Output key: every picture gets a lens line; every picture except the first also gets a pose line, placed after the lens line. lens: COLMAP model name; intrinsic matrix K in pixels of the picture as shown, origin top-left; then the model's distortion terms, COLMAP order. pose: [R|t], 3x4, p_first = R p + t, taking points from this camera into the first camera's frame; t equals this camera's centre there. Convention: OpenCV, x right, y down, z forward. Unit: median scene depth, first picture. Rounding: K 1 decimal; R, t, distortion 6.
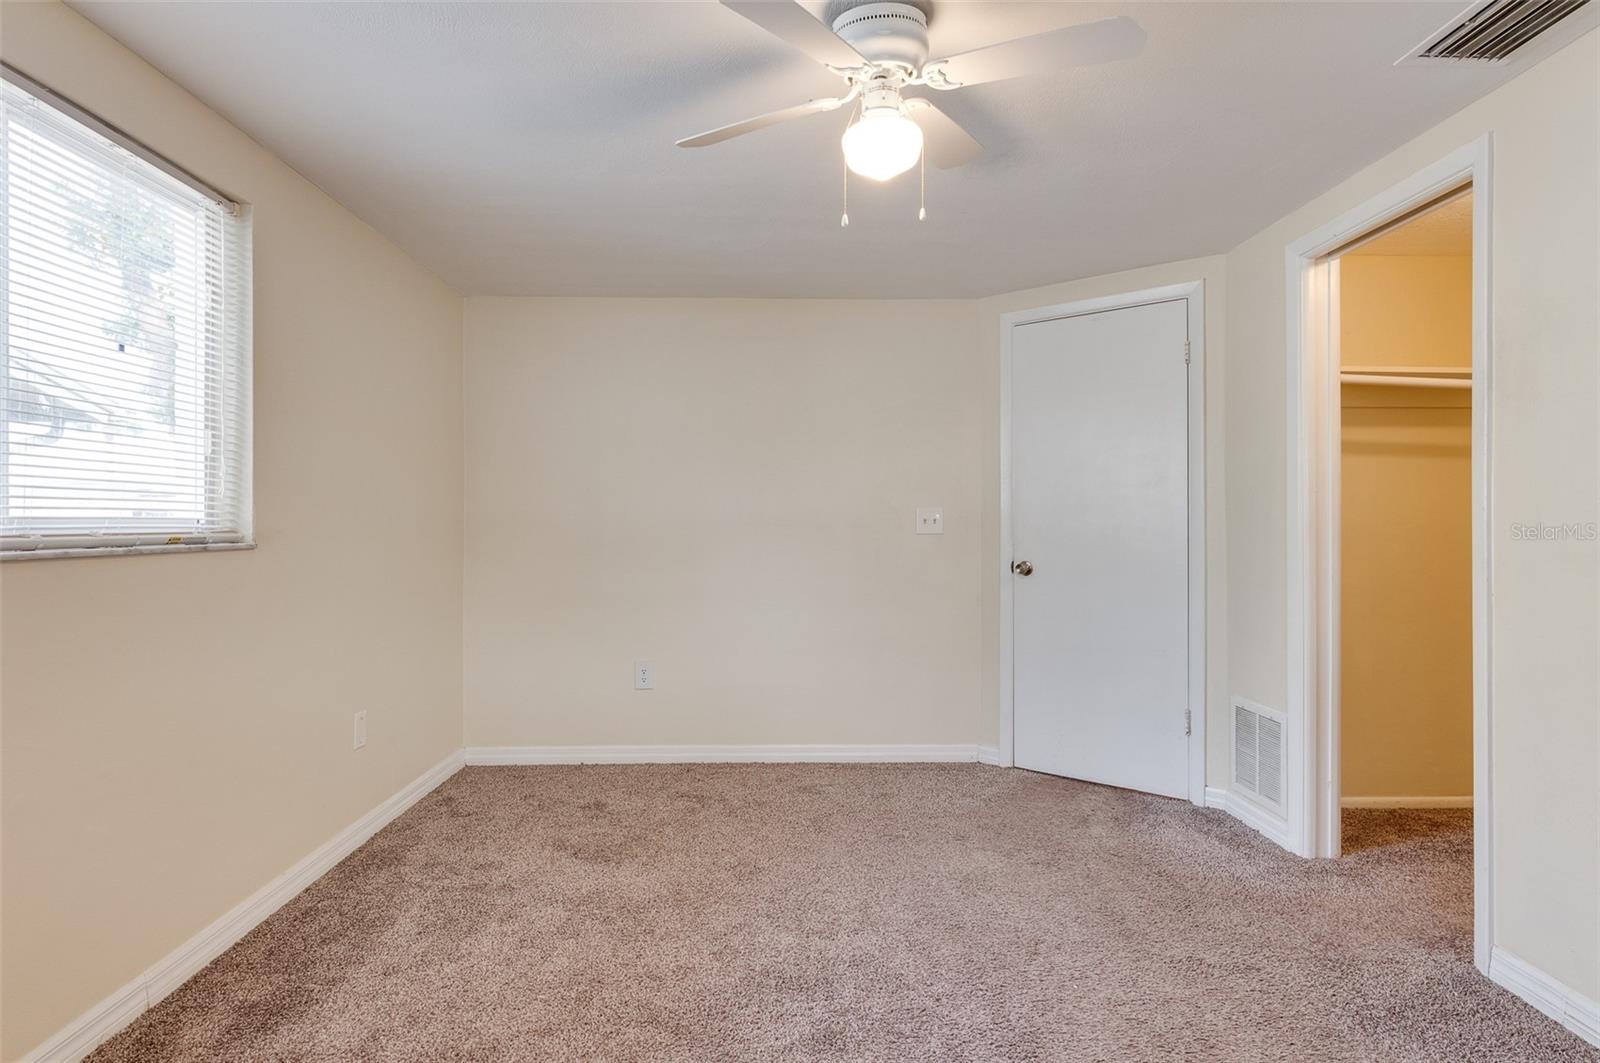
lens RADIAL K [[869.3, 0, 802.2], [0, 869.3, 527.0], [0, 0, 1]] dist [0.001235, 0.000161]
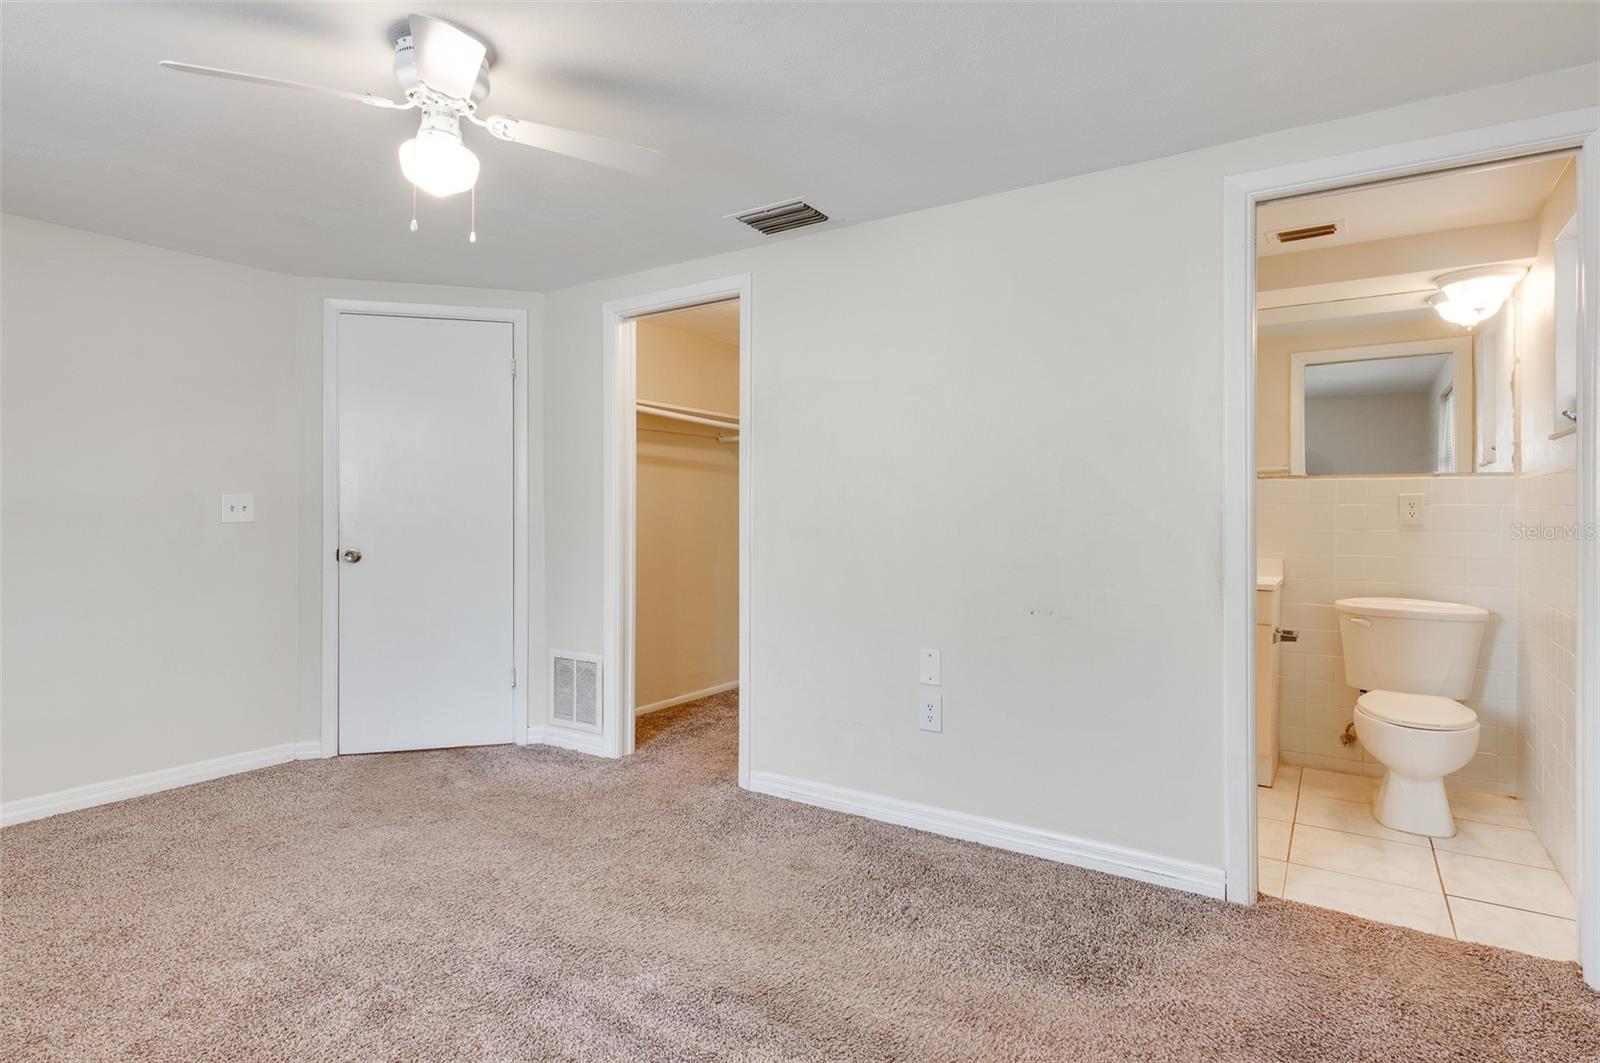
lens RADIAL K [[869.3, 0, 795.6], [0, 869.3, 525.1], [0, 0, 1]] dist [0.001235, 0.000161]
pose [[0.556949, -0.009882, 0.830488, -0.390498], [-0.000989, 0.999921, 0.012561, -0.001491], [-0.830546, -0.007817, 0.556895, 0.014208]]
